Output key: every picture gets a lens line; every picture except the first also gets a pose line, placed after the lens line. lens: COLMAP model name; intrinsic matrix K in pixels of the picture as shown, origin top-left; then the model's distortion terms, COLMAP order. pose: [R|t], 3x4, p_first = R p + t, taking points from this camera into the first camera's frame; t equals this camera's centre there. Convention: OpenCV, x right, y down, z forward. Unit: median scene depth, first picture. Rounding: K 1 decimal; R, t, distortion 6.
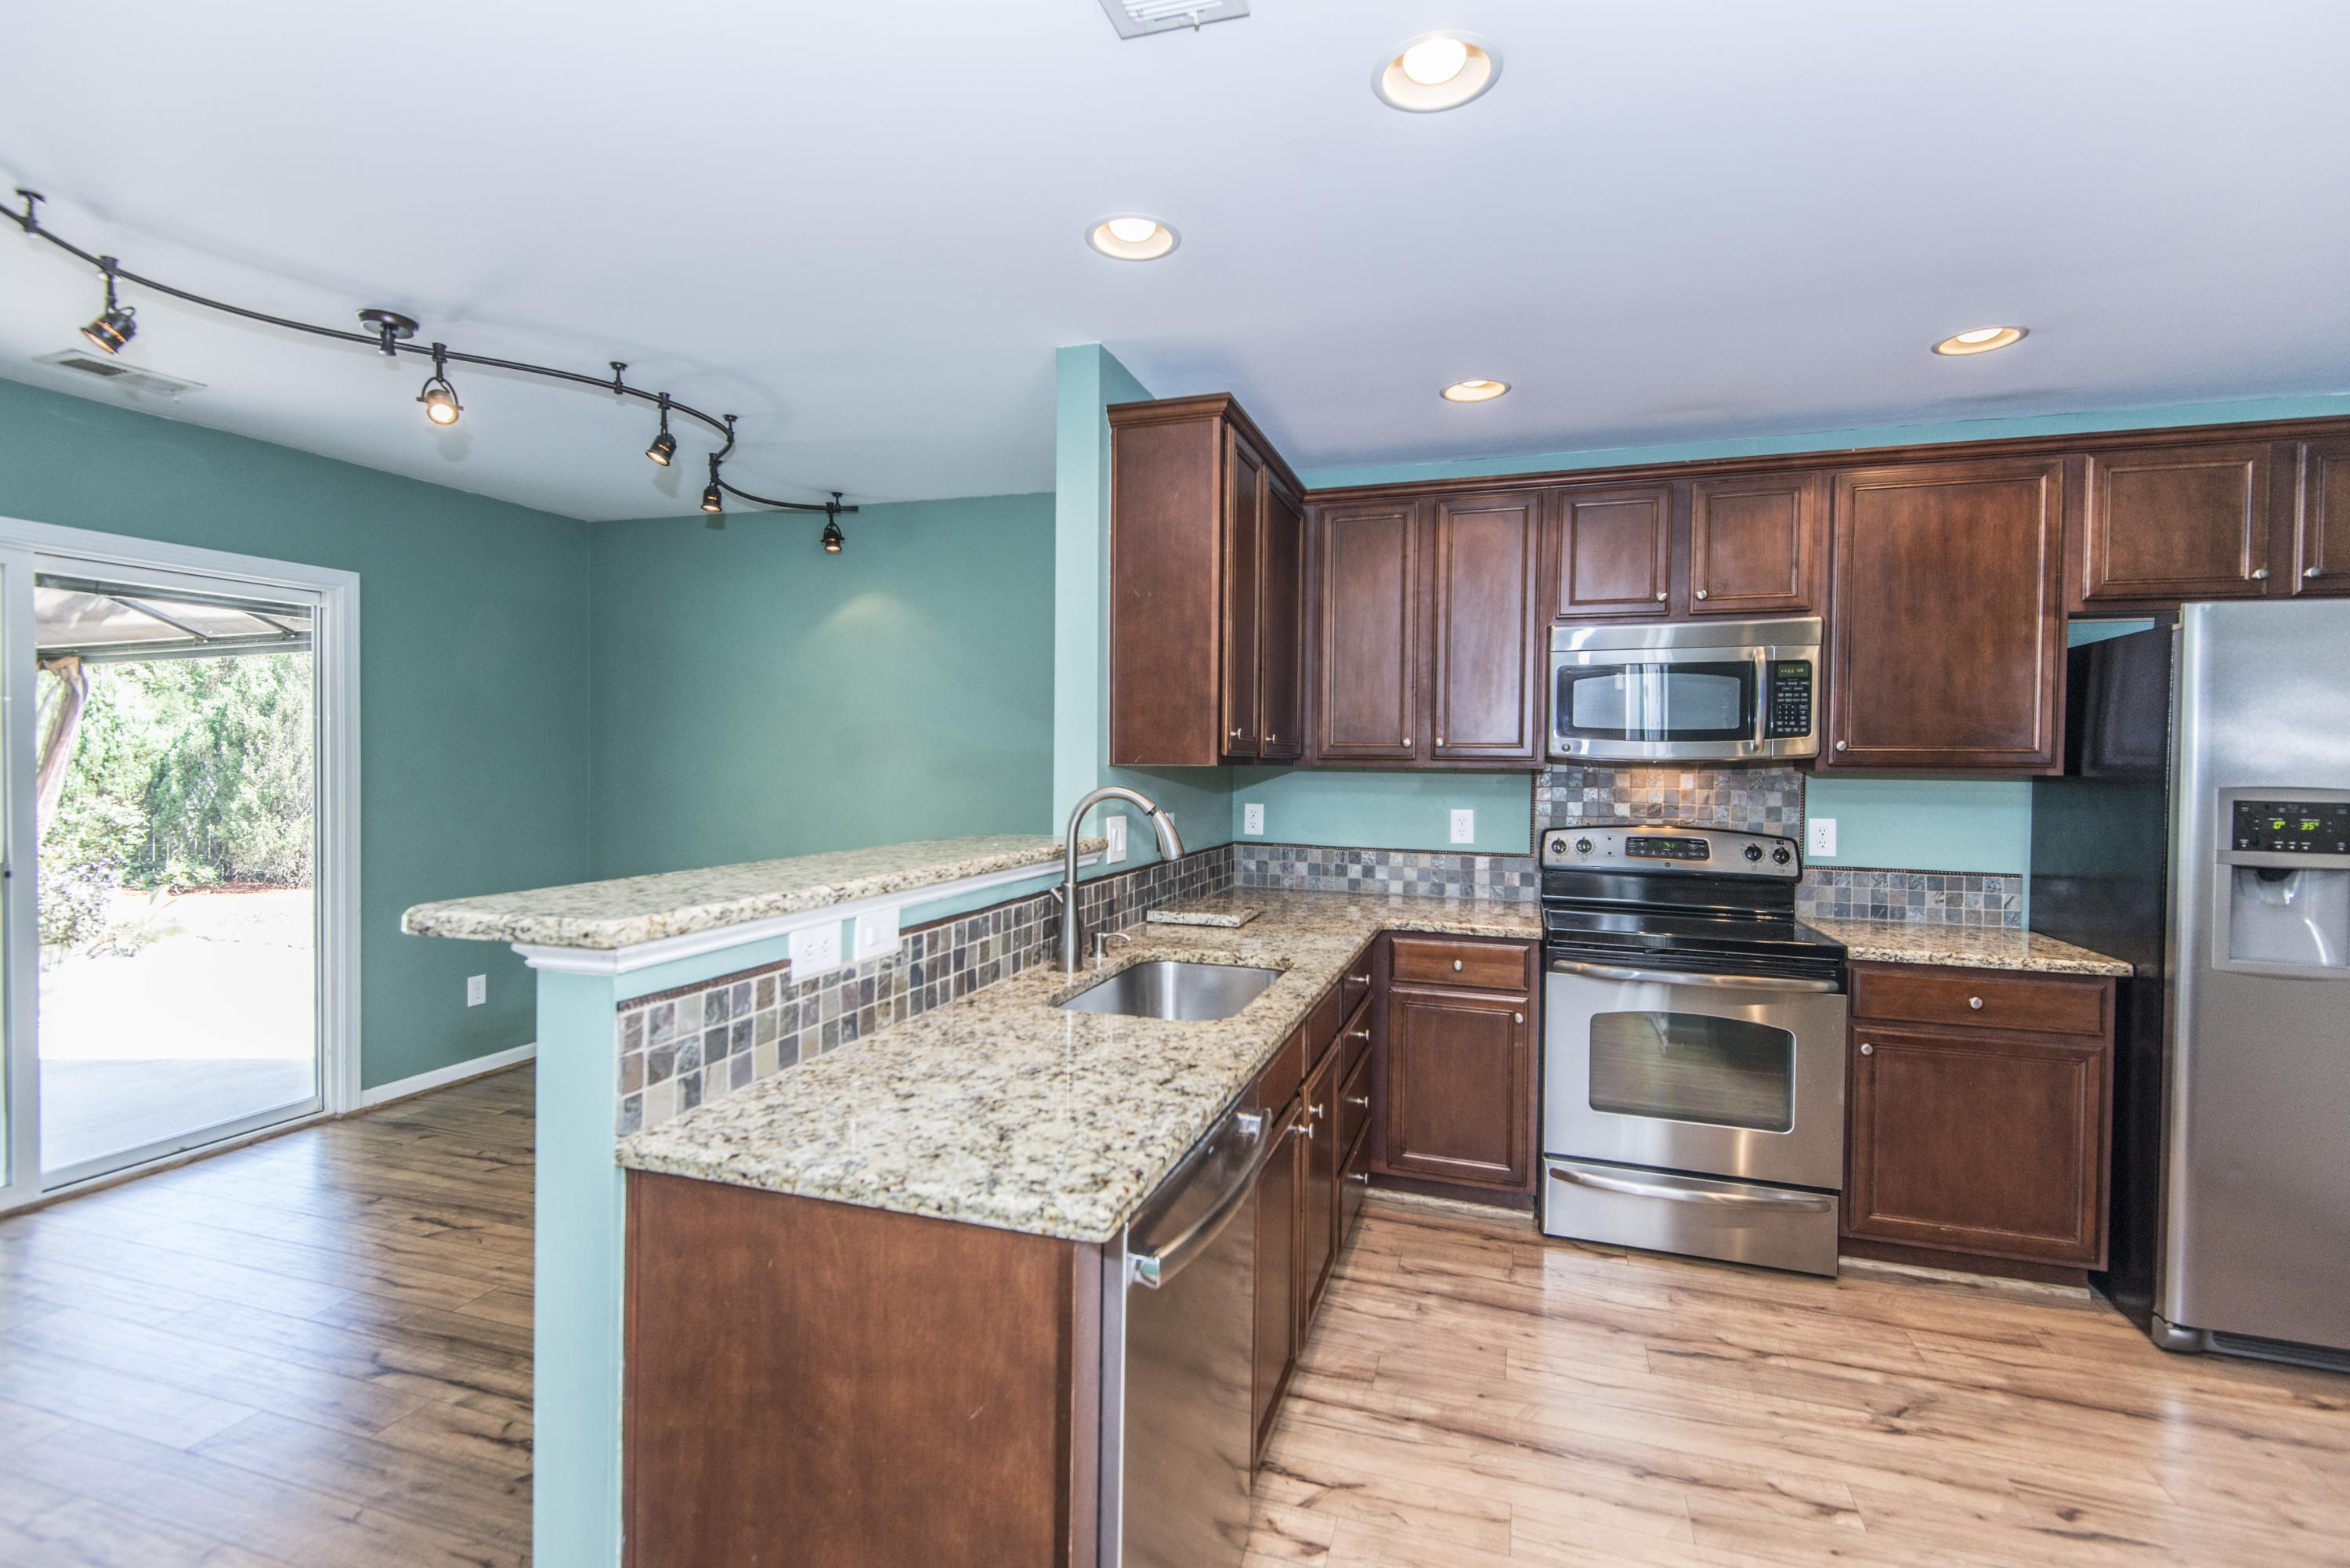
lens RADIAL K [[1059.4, 0, 1173.8], [0, 1059.4, 780.9], [0, 0, 1]] dist [0.031289, -0.017312]
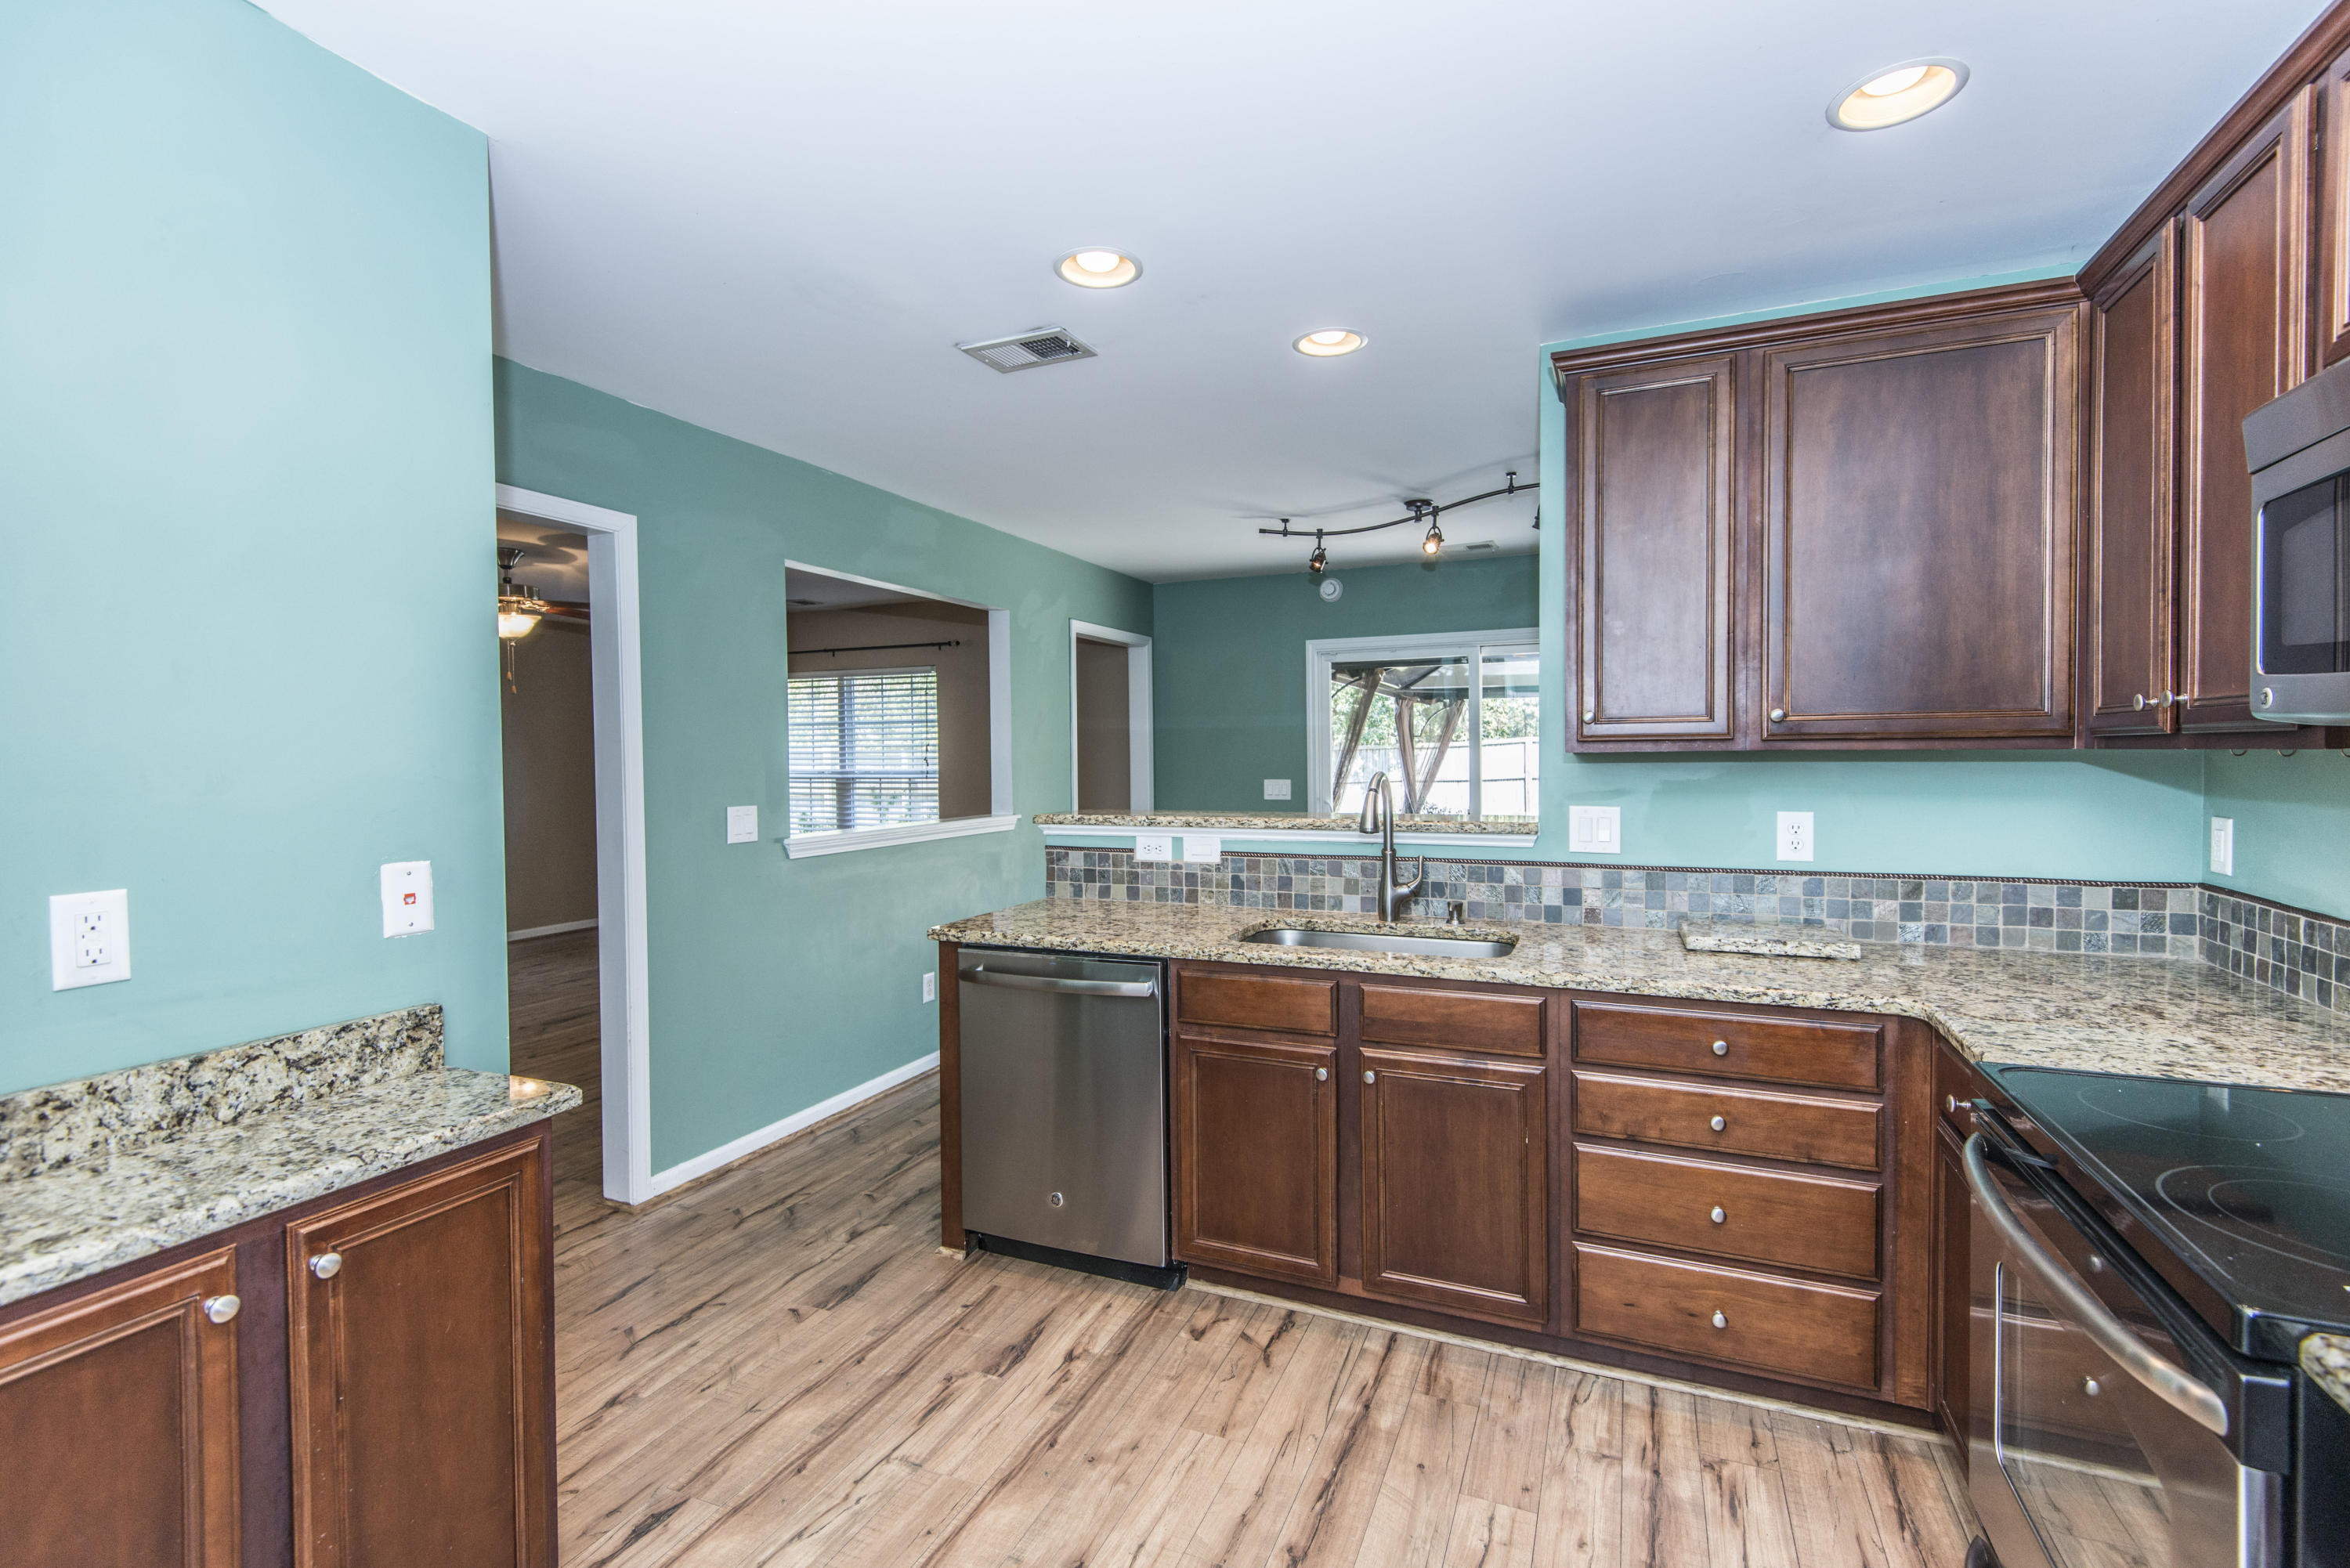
lens RADIAL K [[1059.4, 0, 1182.6], [0, 1059.4, 778.9], [0, 0, 1]] dist [0.031289, -0.017312]
pose [[-0.080356, 0.014518, -0.996661, 0.896688], [-0.010895, 0.999821, 0.015442, -0.001763], [0.996707, 0.012099, -0.080183, 0.663741]]
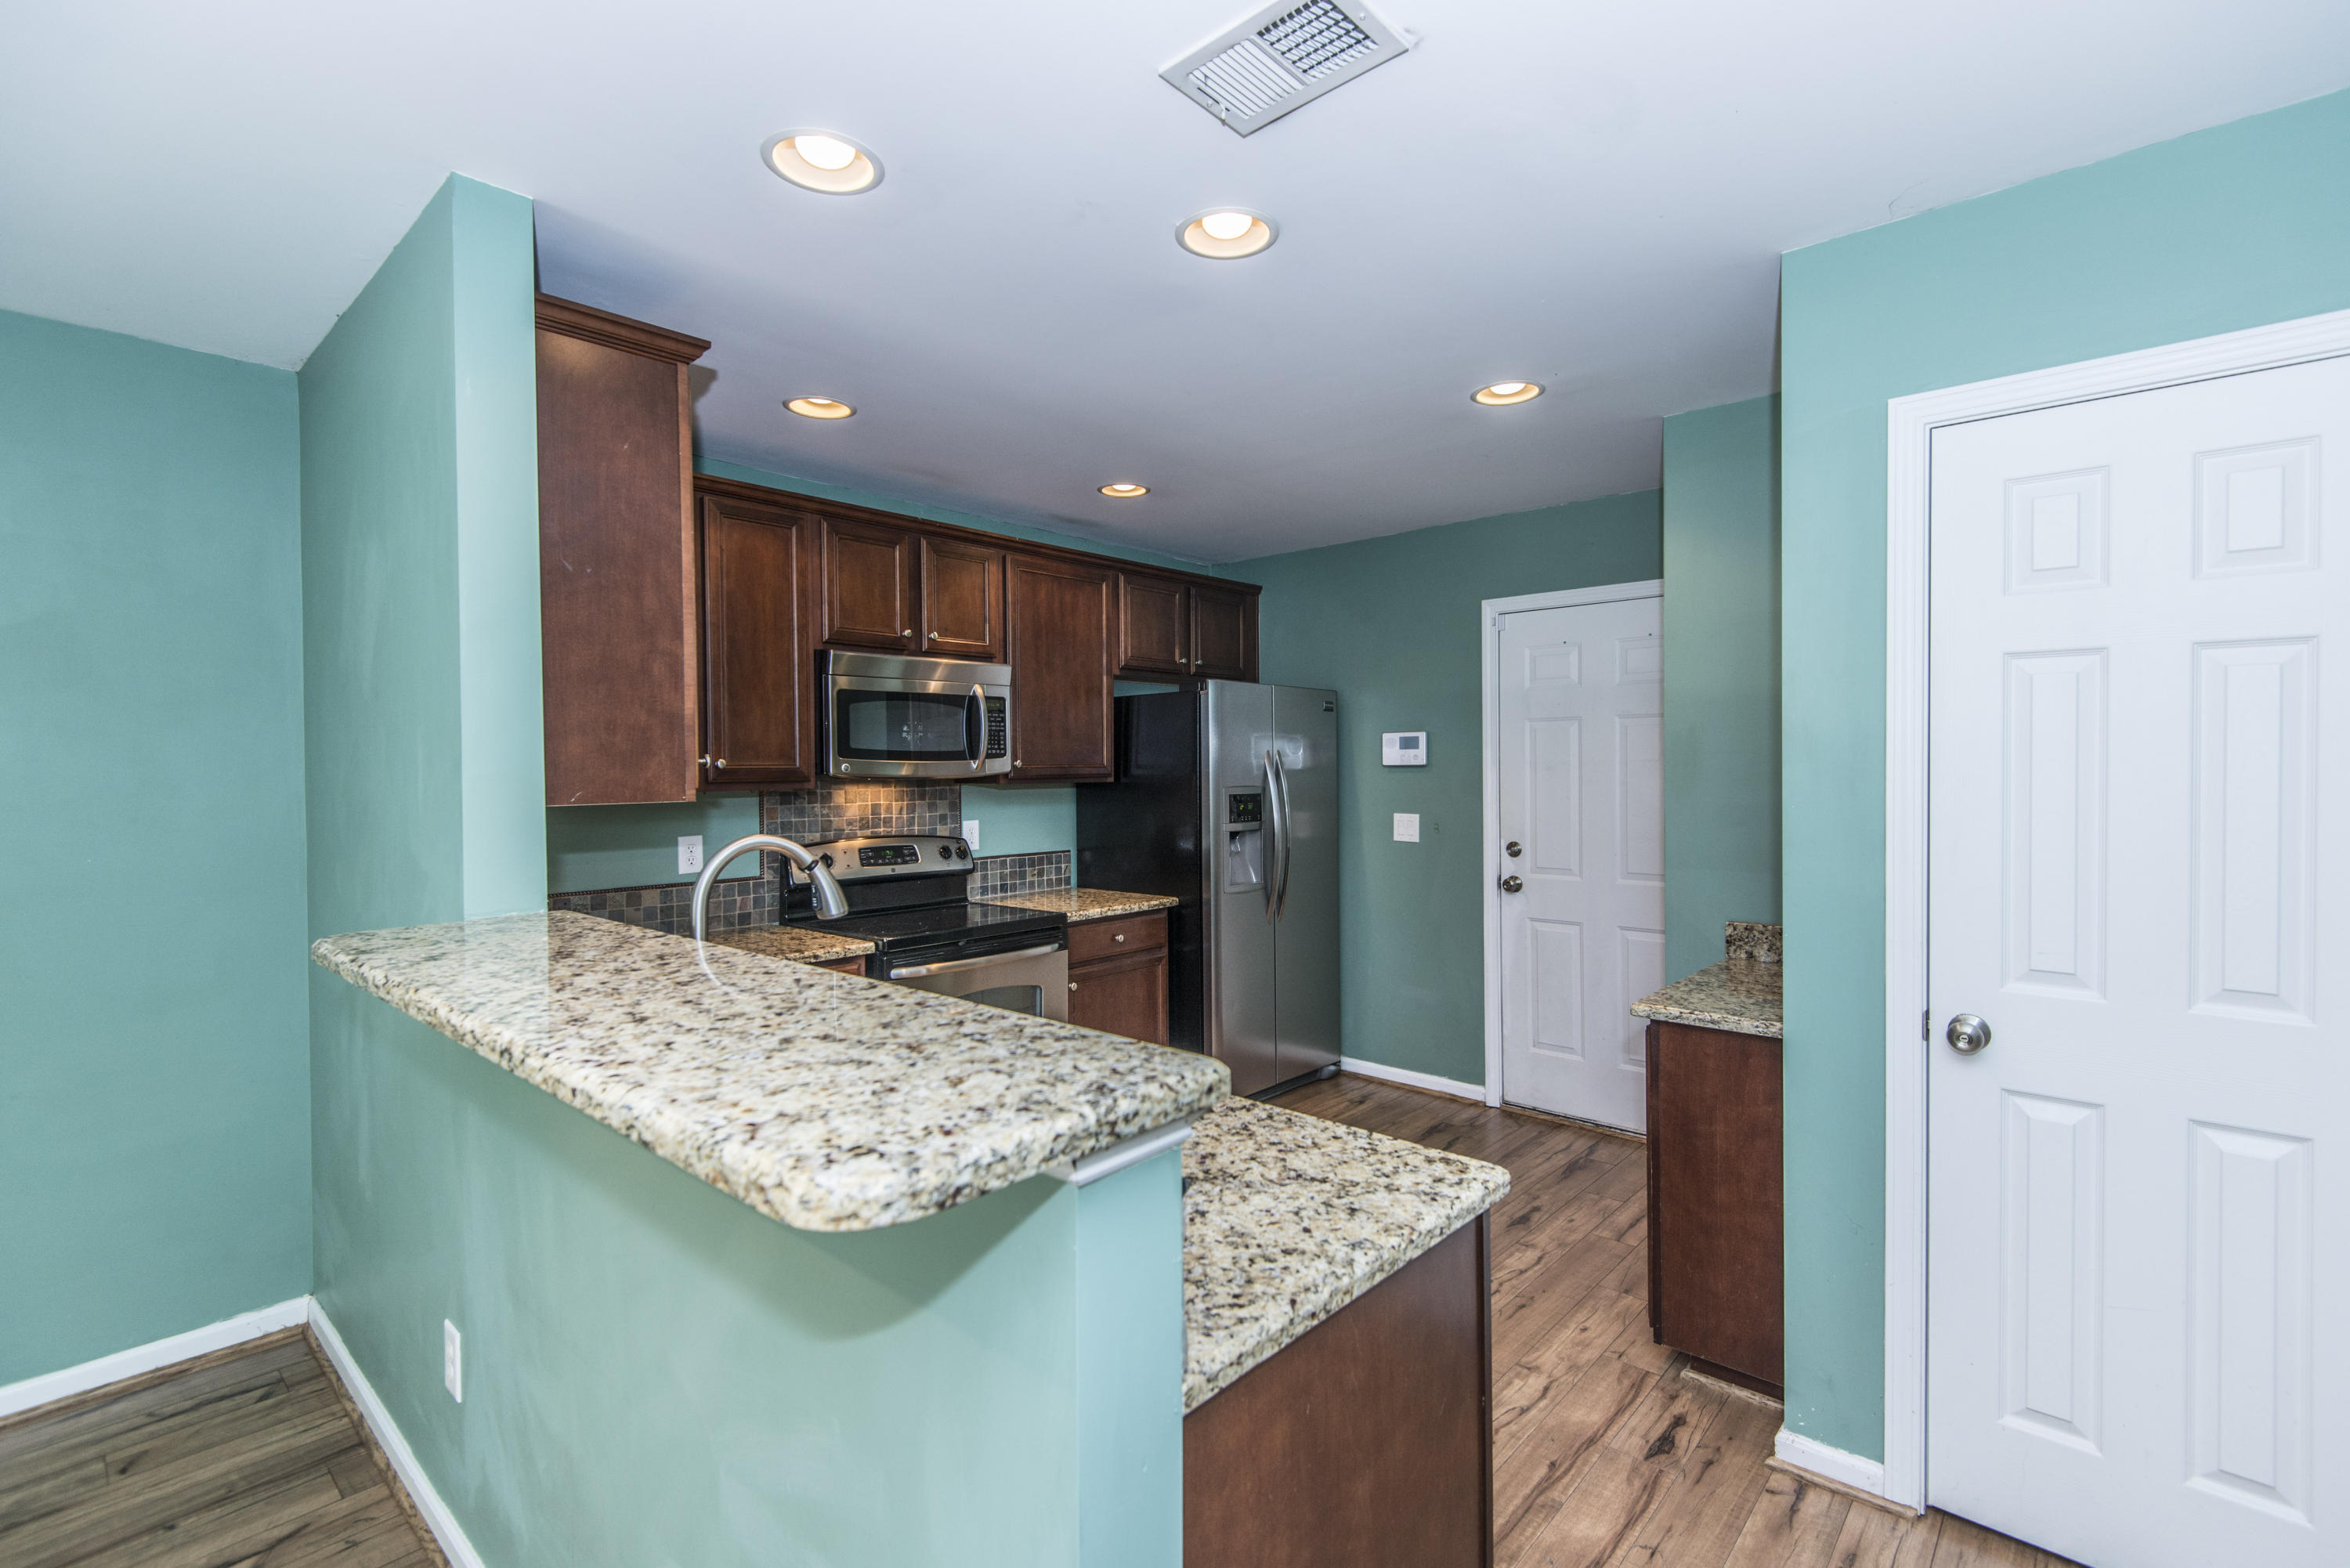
lens RADIAL K [[1059.4, 0, 1178.6], [0, 1059.4, 781.5], [0, 0, 1]] dist [0.031289, -0.017312]
pose [[0.404503, -0.029066, 0.914075, -0.492400], [0.029778, 0.999383, 0.018600, -0.030013], [-0.914052, 0.019696, 0.405119, 0.304017]]
